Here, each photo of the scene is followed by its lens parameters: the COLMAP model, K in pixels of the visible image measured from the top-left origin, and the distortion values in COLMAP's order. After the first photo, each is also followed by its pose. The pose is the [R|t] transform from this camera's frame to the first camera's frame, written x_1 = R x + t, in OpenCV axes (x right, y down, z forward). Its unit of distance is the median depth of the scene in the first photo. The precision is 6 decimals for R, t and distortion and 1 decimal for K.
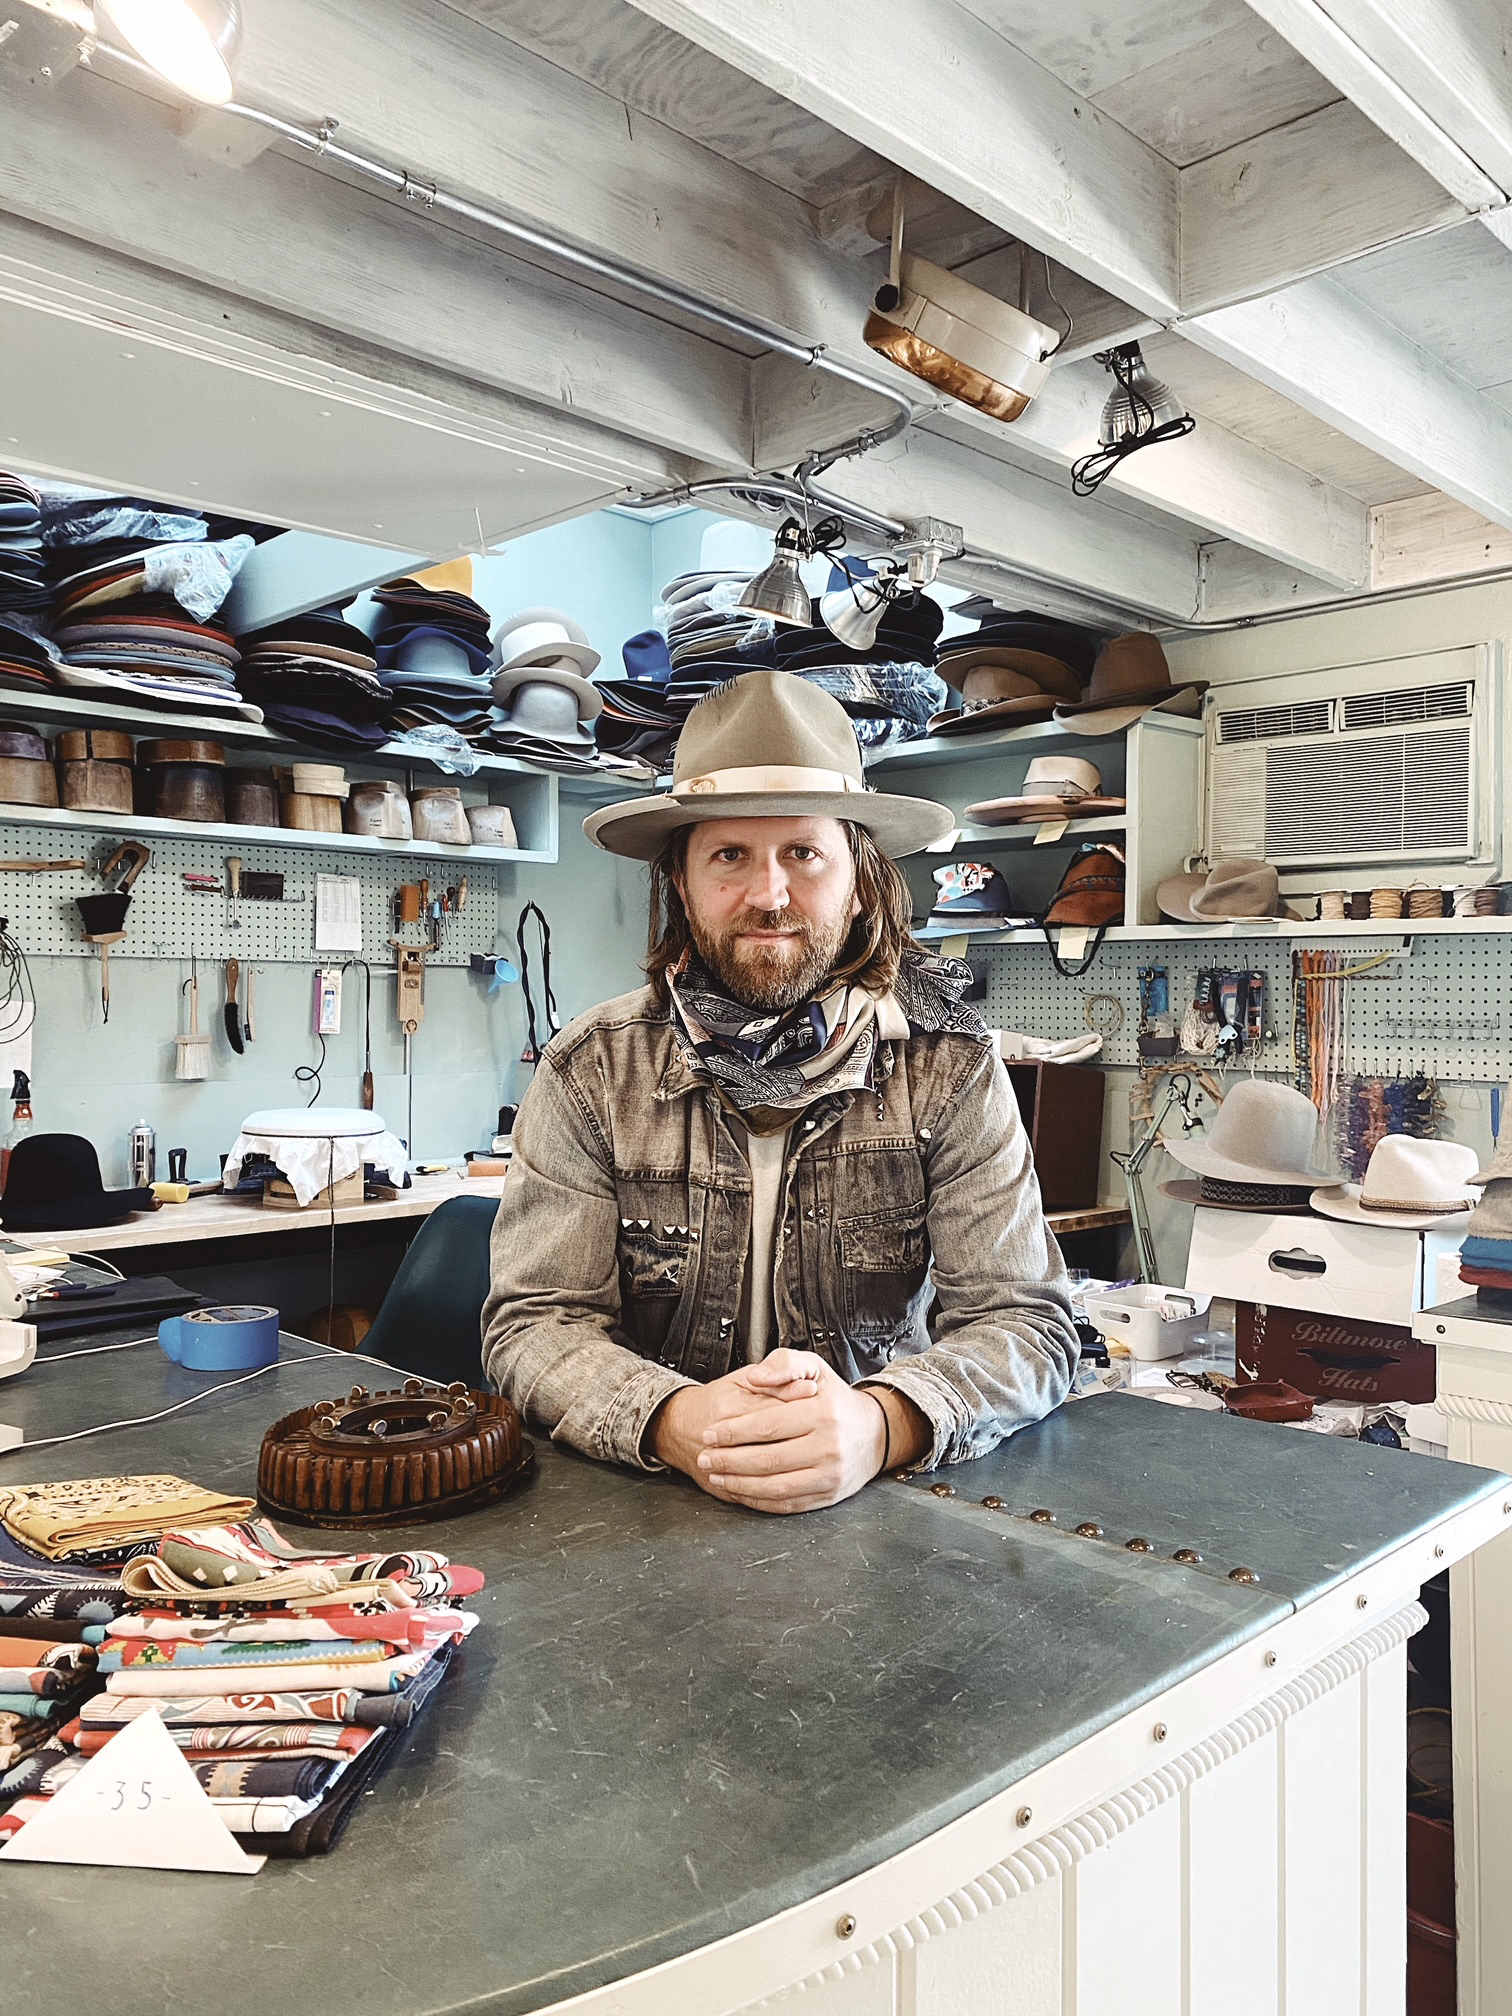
lens RADIAL K [[1530.4, 0, 756.0], [0, 1530.4, 1008.0], [0, 0, 1]] dist [0.003448, -0.001293]
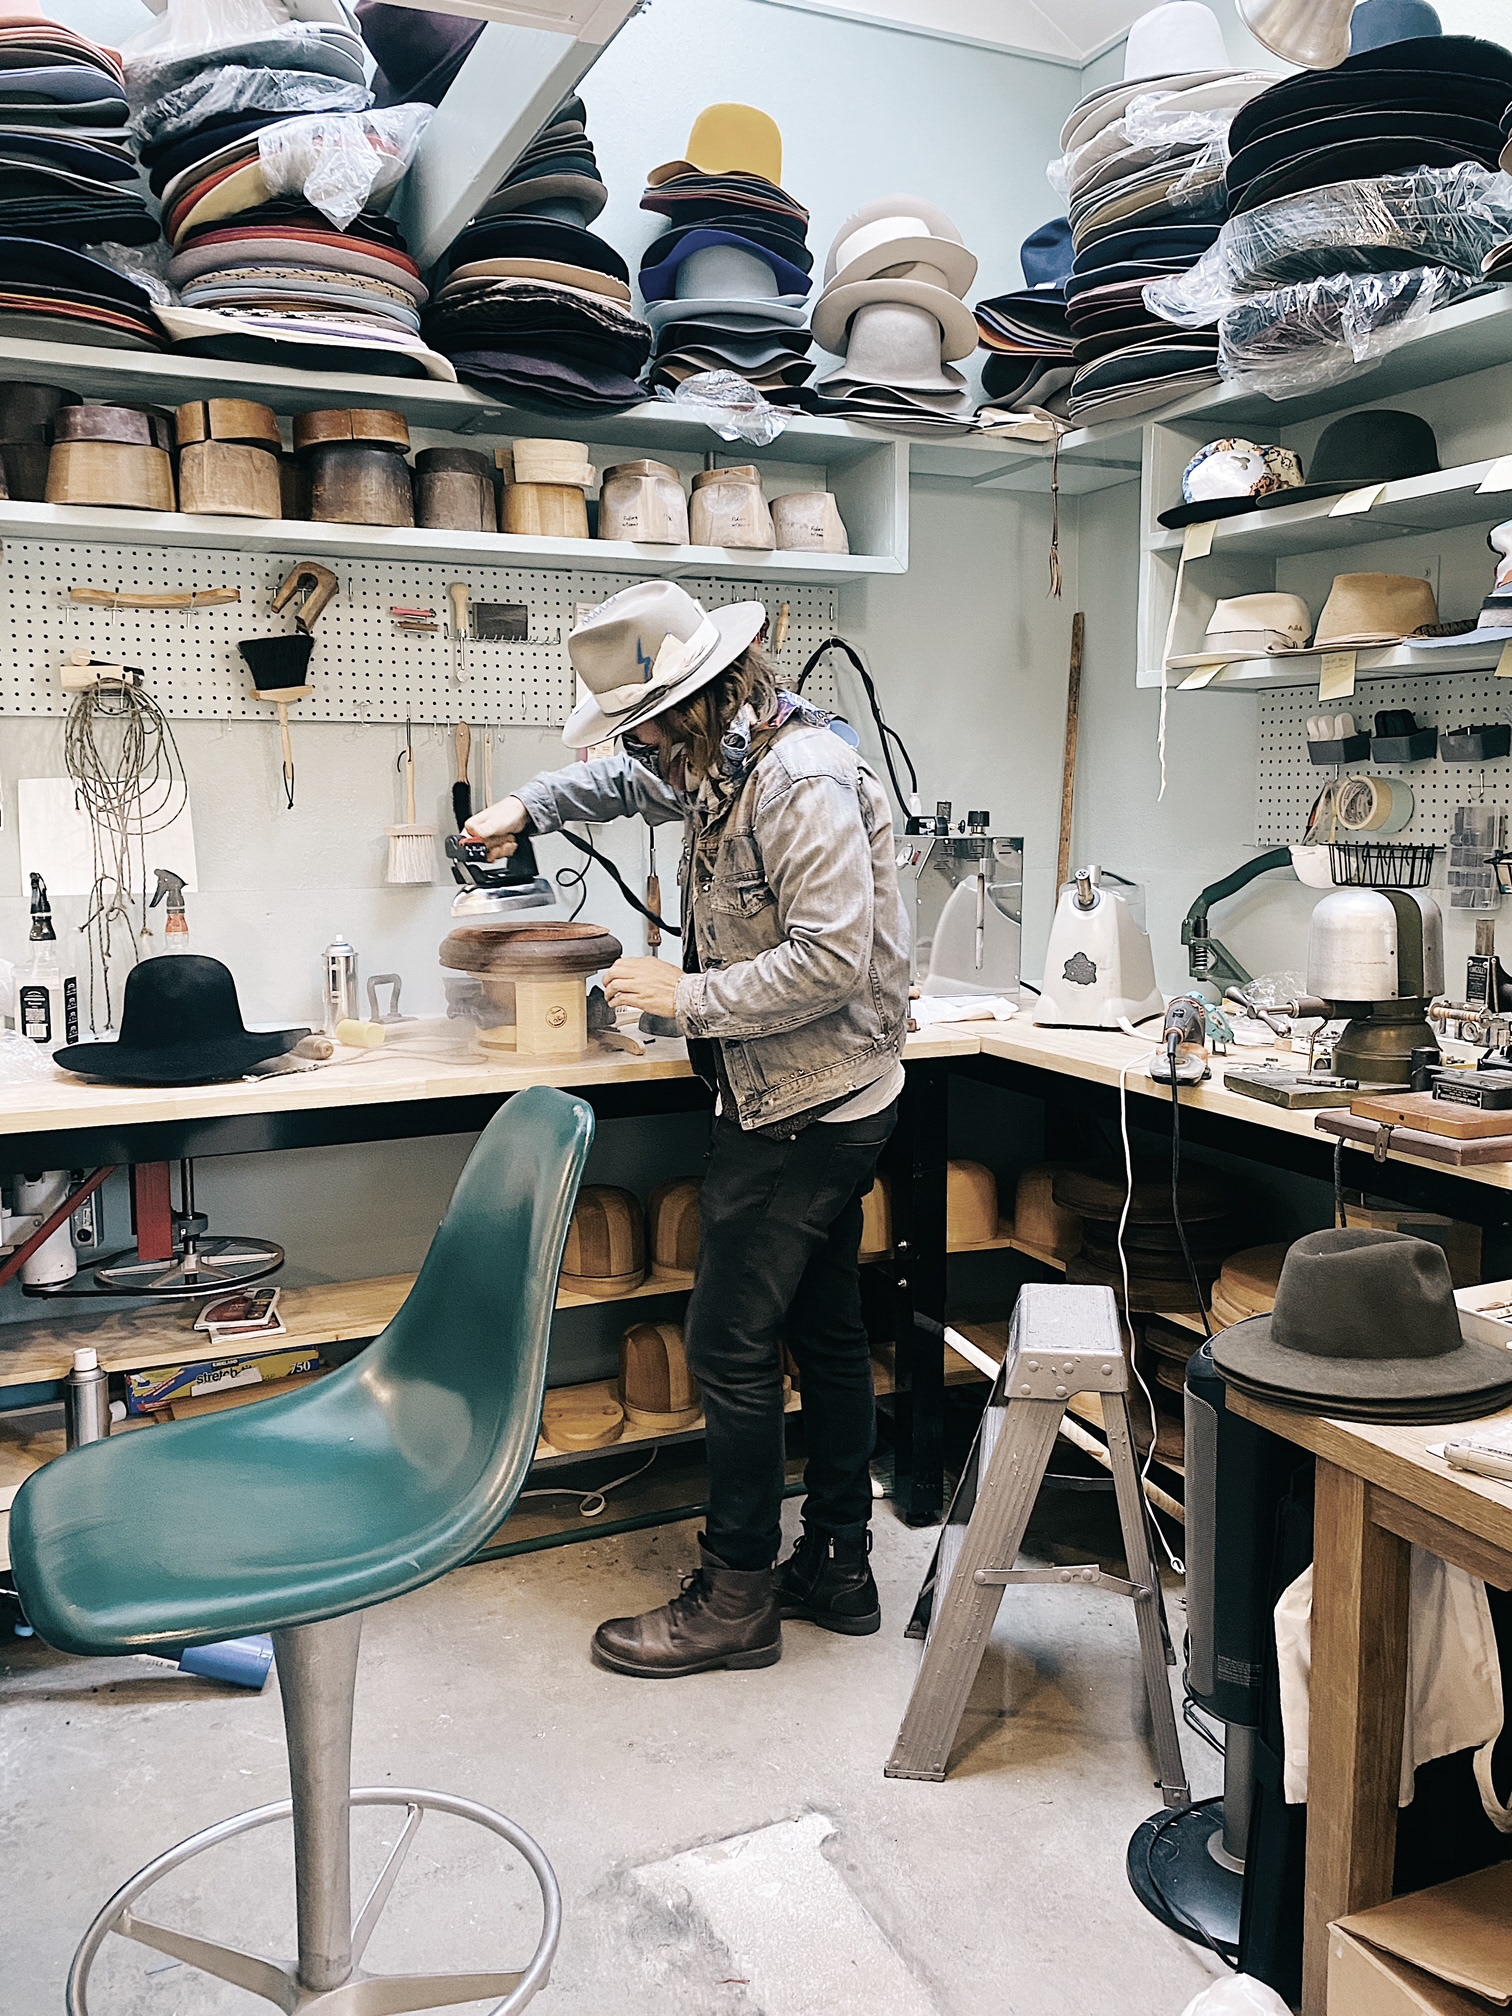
lens RADIAL K [[1631.8, 0, 754.2], [0, 1631.8, 966.8], [0, 0, 1]] dist [0.002756, -0.002225]
pose [[0.935027, 0.025474, -0.353660, 0.076026], [0.007005, 0.995894, 0.090256, 0.015874], [0.354507, -0.086869, 0.931010, 0.306625]]
